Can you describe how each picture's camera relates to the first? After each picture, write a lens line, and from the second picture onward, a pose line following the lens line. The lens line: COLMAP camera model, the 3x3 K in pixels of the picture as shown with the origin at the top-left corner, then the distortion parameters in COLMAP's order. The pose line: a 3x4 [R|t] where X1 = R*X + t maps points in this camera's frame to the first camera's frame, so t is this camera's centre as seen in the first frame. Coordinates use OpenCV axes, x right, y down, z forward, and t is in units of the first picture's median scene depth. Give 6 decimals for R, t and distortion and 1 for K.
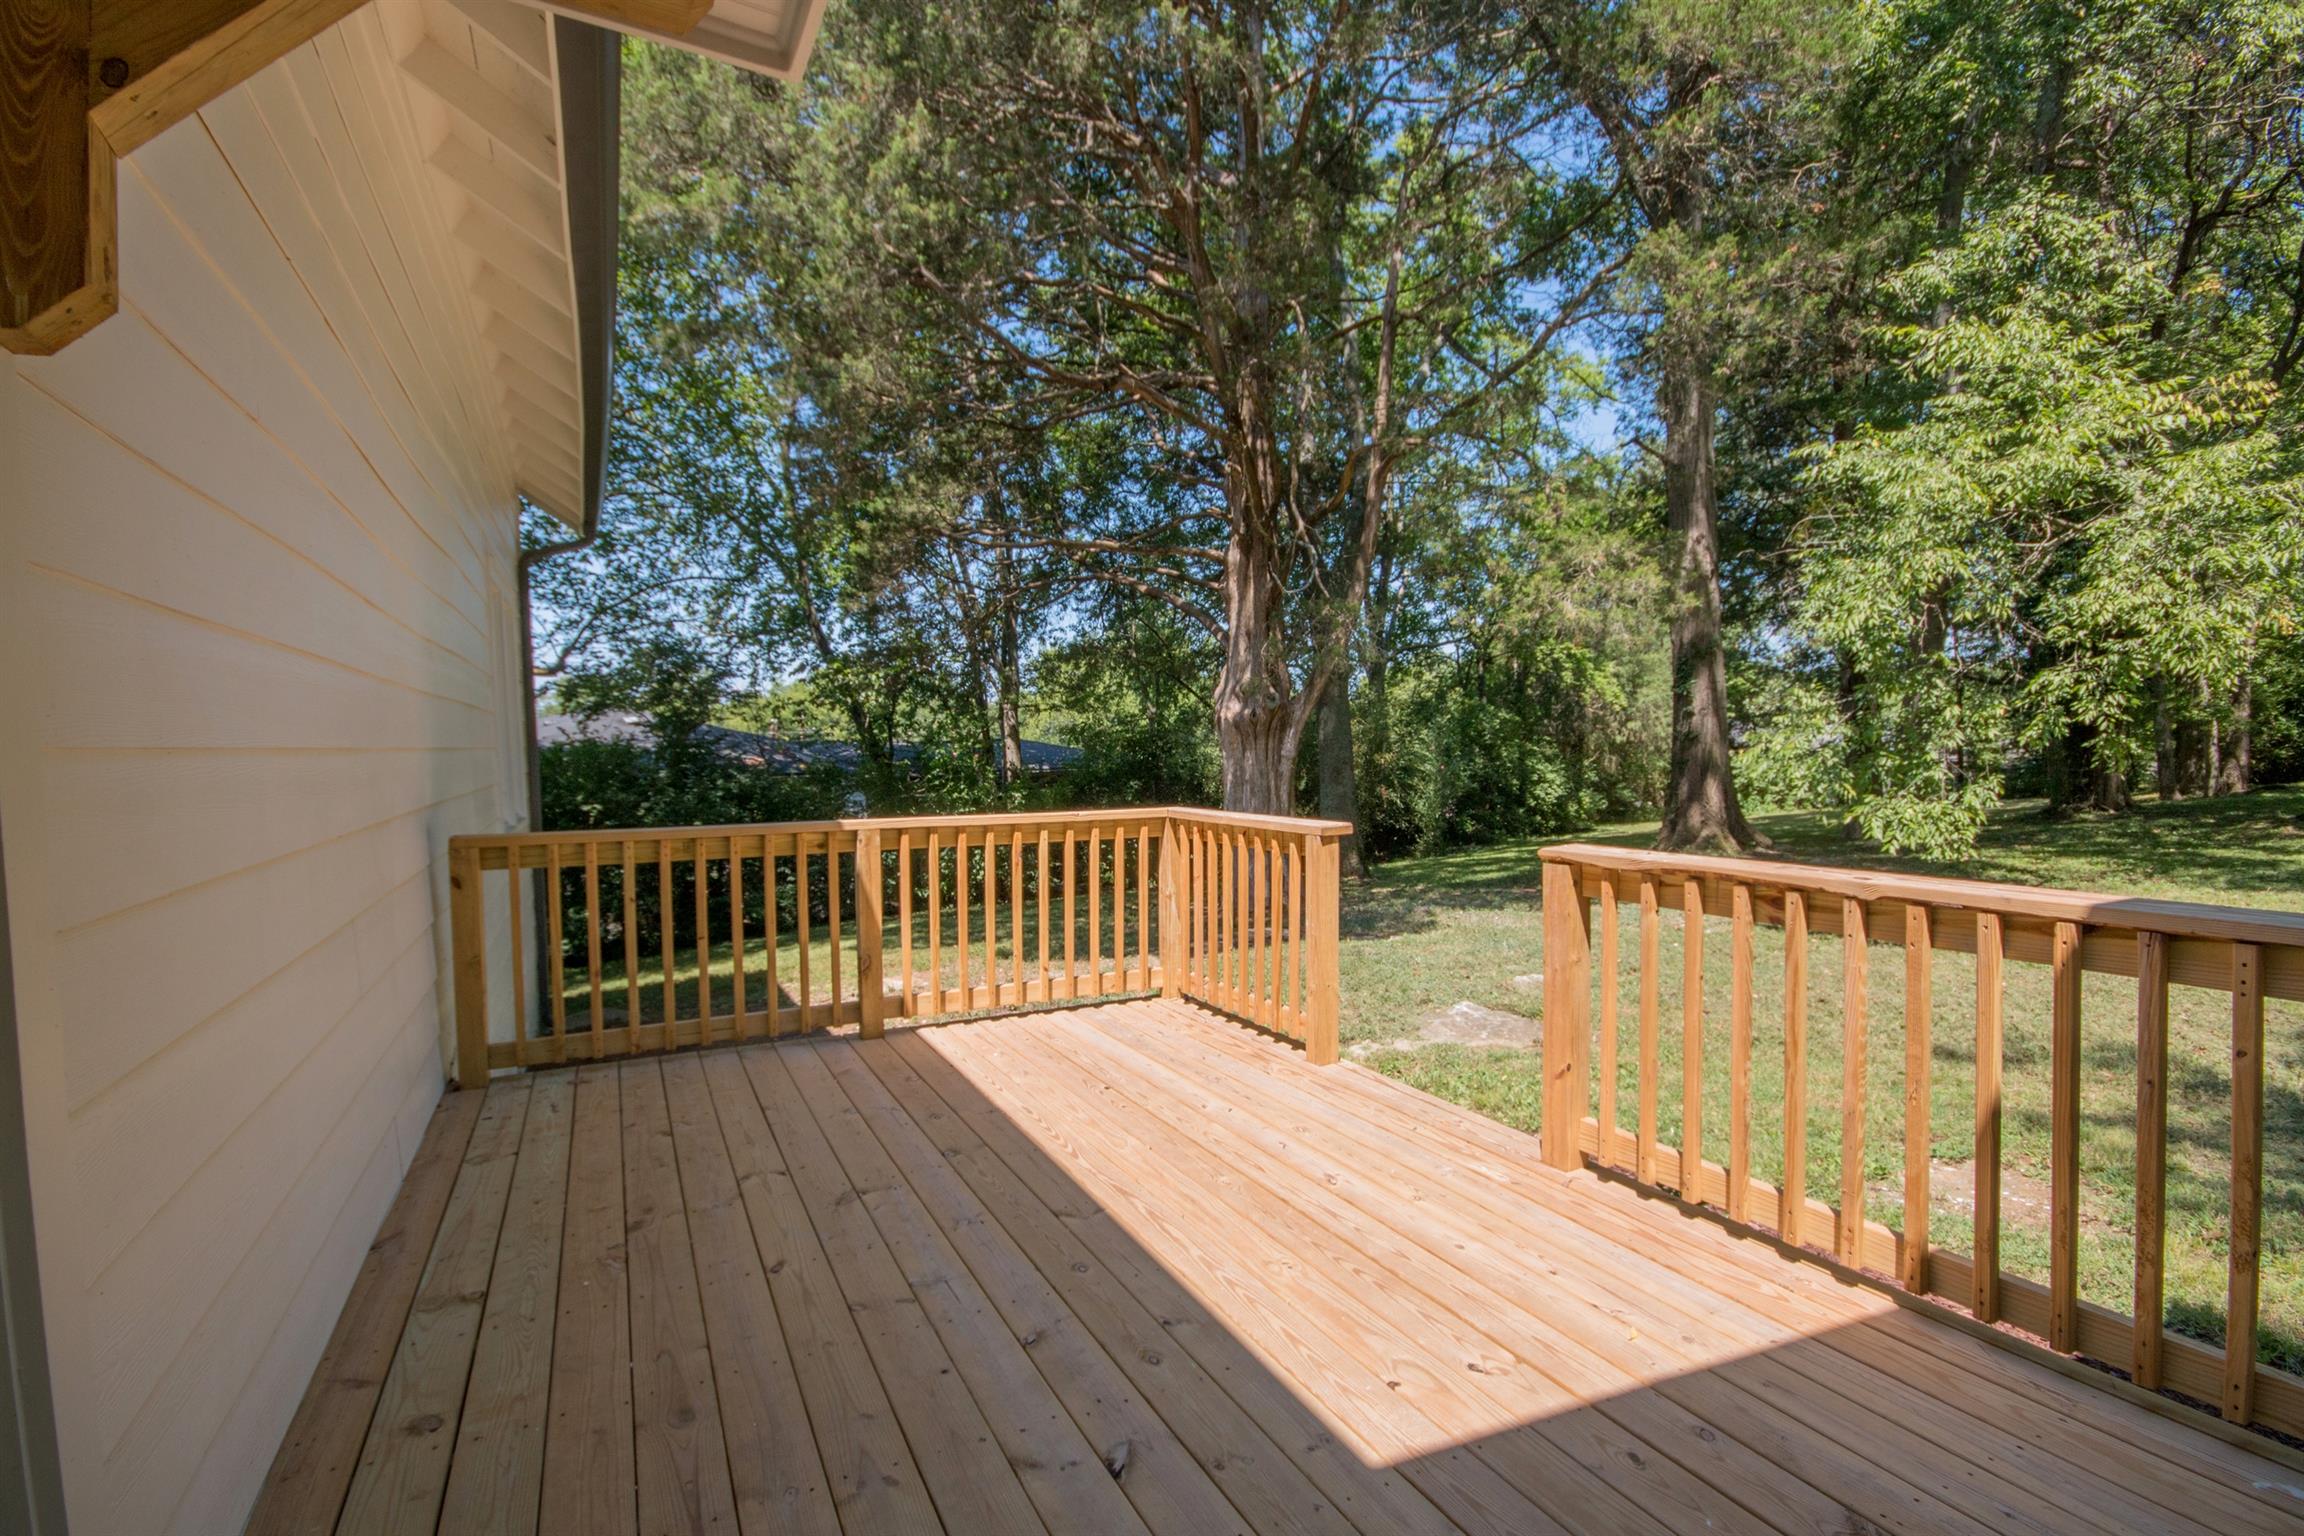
lens RADIAL K [[1056.9, 0, 1152.0], [0, 1056.9, 768.0], [0, 0, 1]] dist [-0.002838, -0.000212]
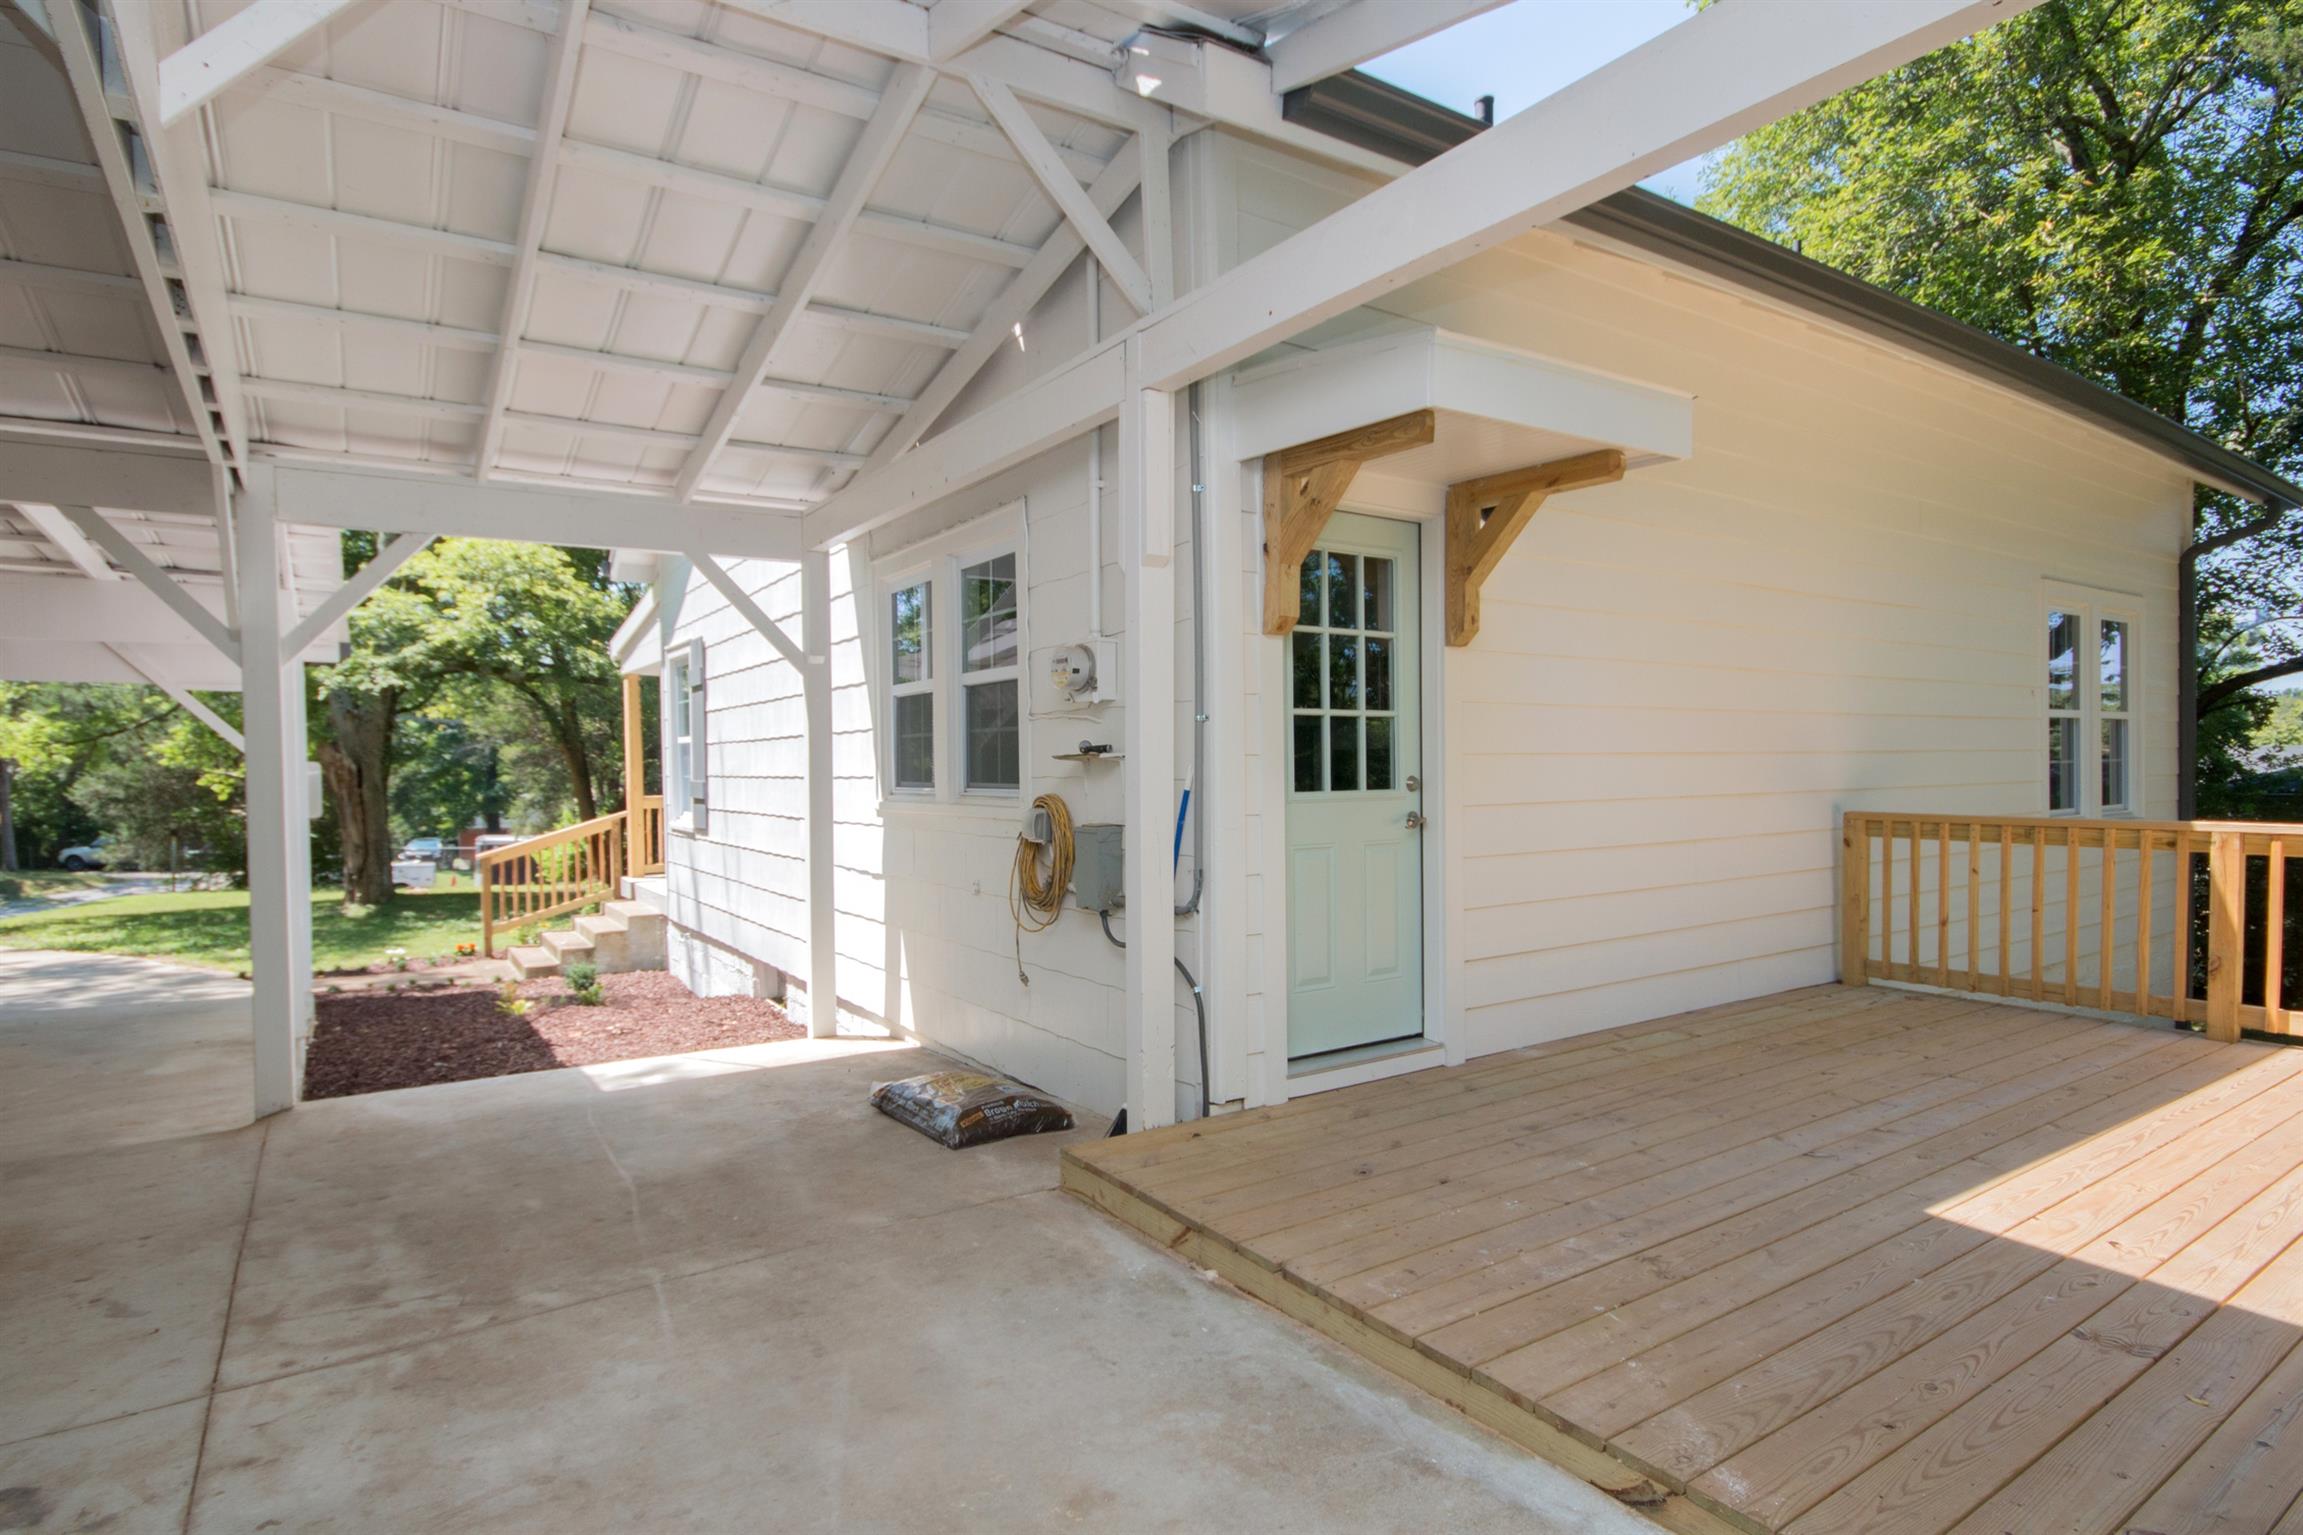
lens RADIAL K [[1152.5, 0, 1106.9], [0, 1152.5, 767.1], [0, 0, 1]] dist [-0.001109, -0.000237]
pose [[0.088960, 0.006171, -0.996016, 1.194948], [-0.009667, 0.999939, 0.005332, 0.002222], [0.995988, 0.009154, 0.089014, -0.246615]]
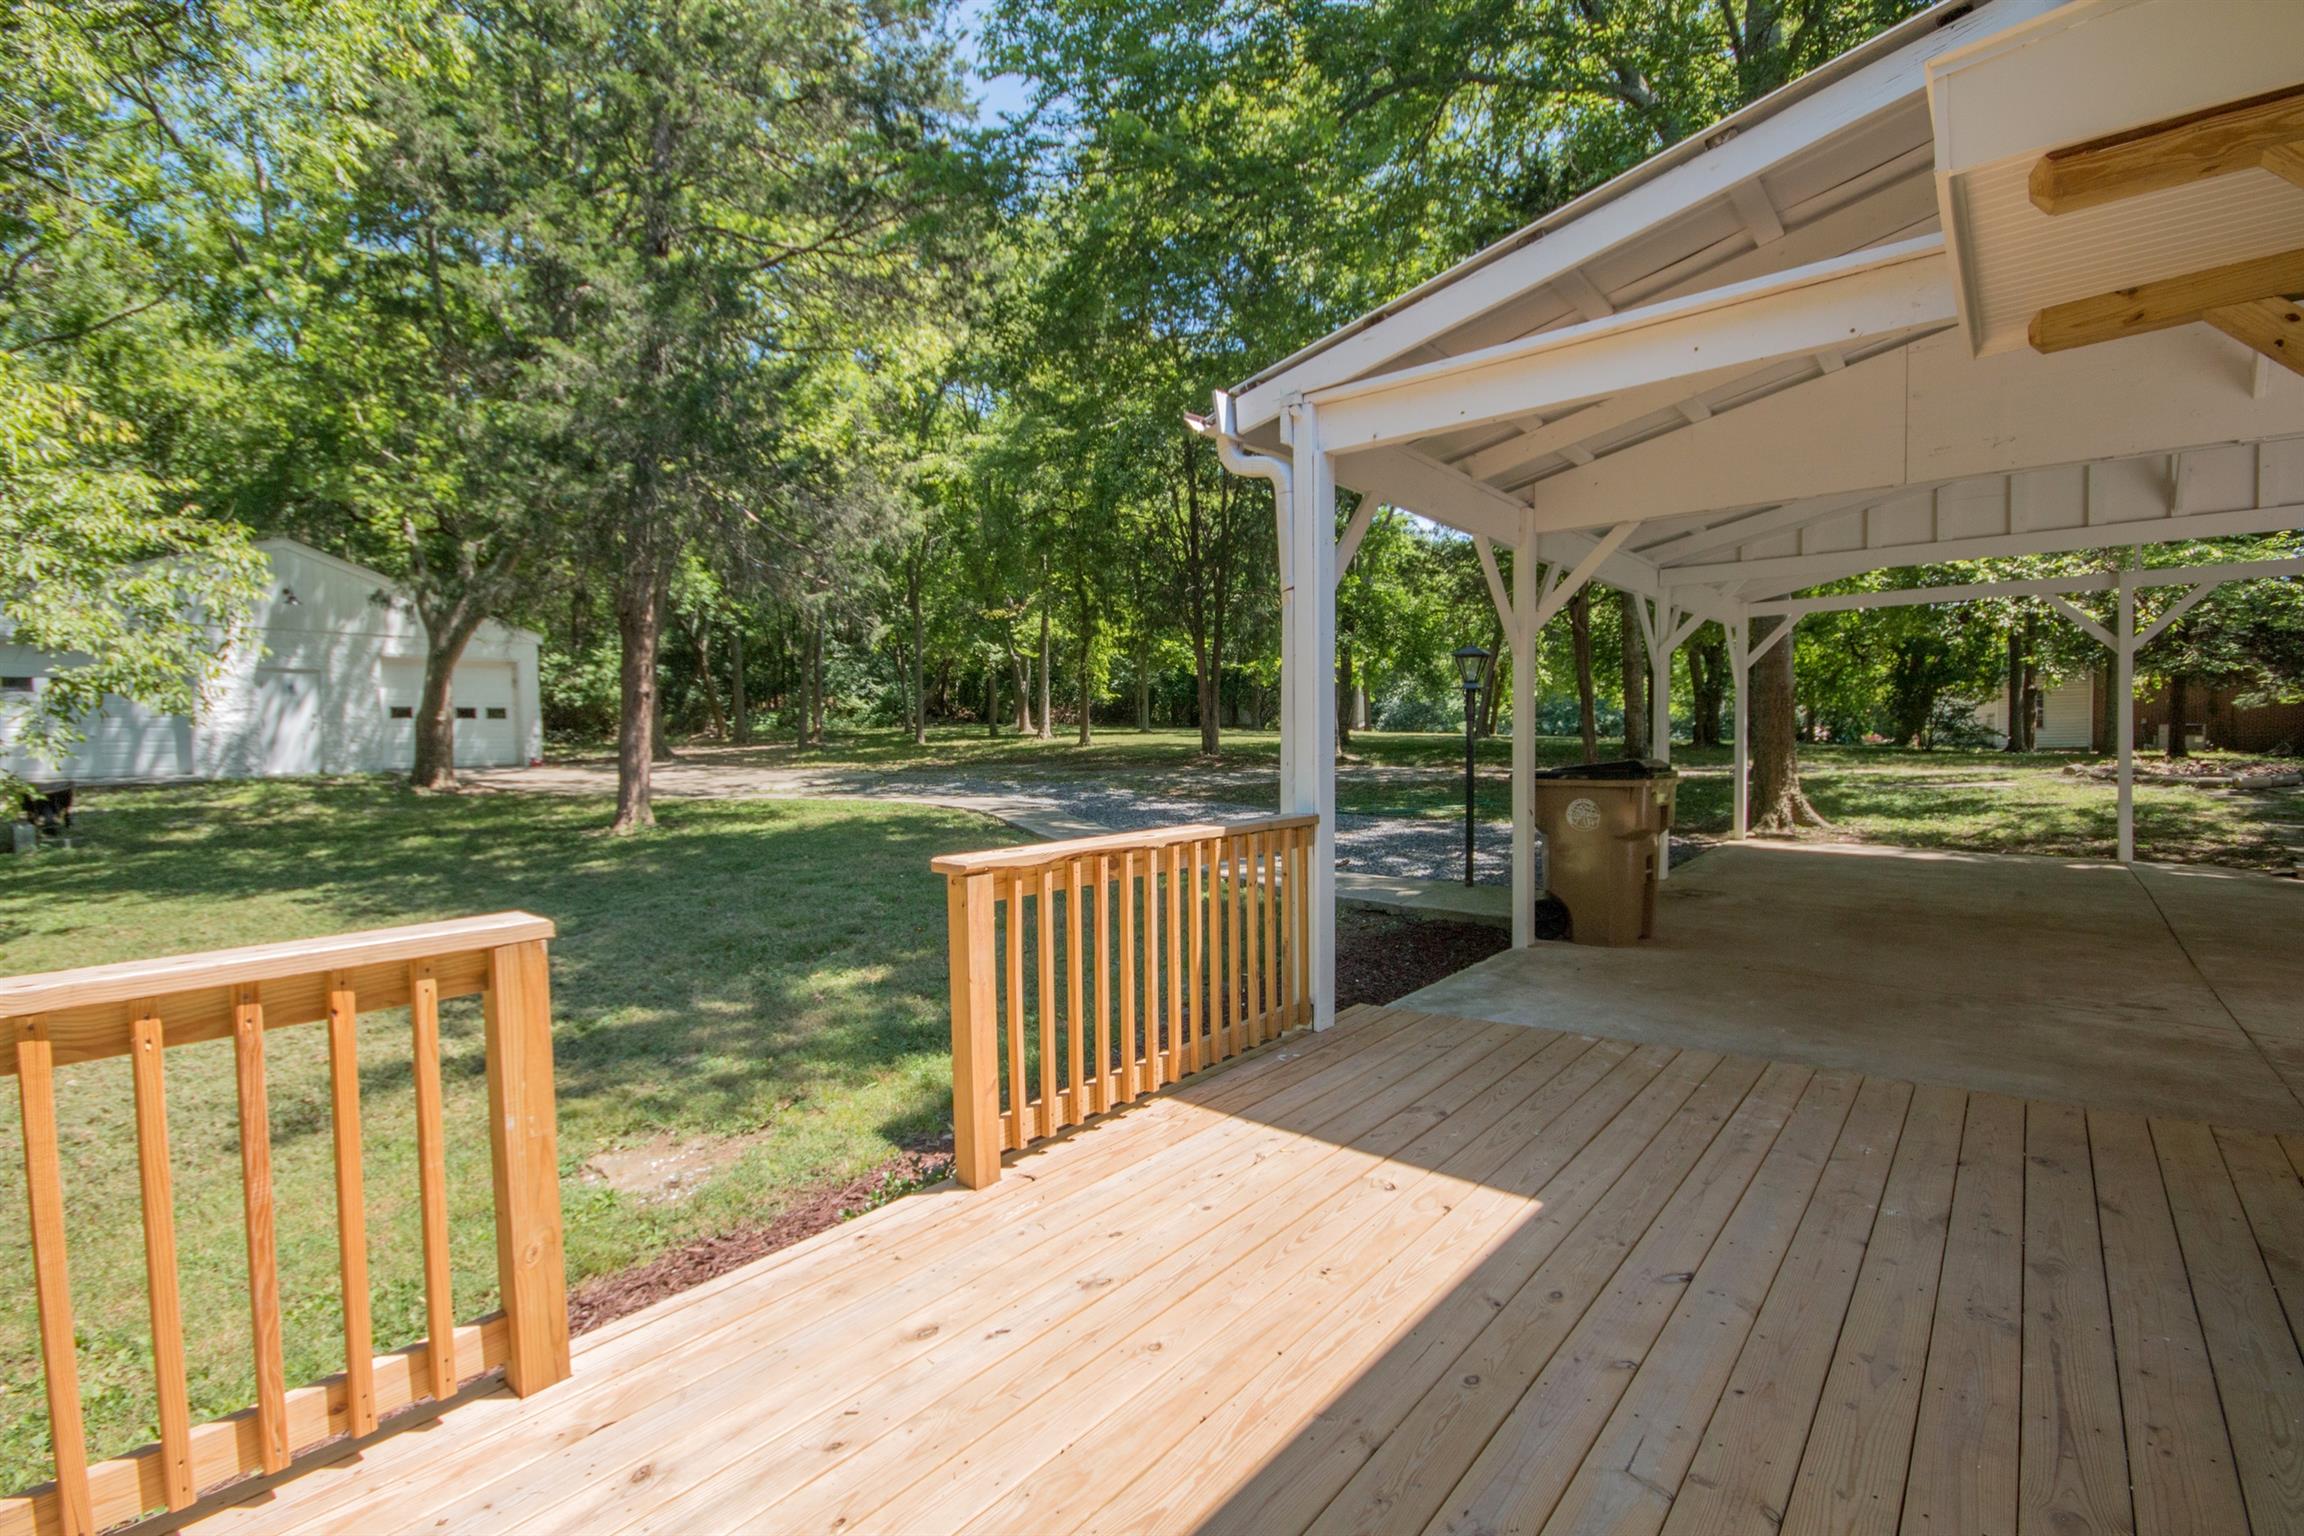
lens RADIAL K [[1056.9, 0, 1152.0], [0, 1056.9, 768.0], [0, 0, 1]] dist [-0.002838, -0.000212]
pose [[-0.397417, 0.003606, 0.917631, -0.644974], [0.045198, 0.998855, 0.015649, -0.013957], [-0.916525, 0.047695, -0.397125, 1.387893]]
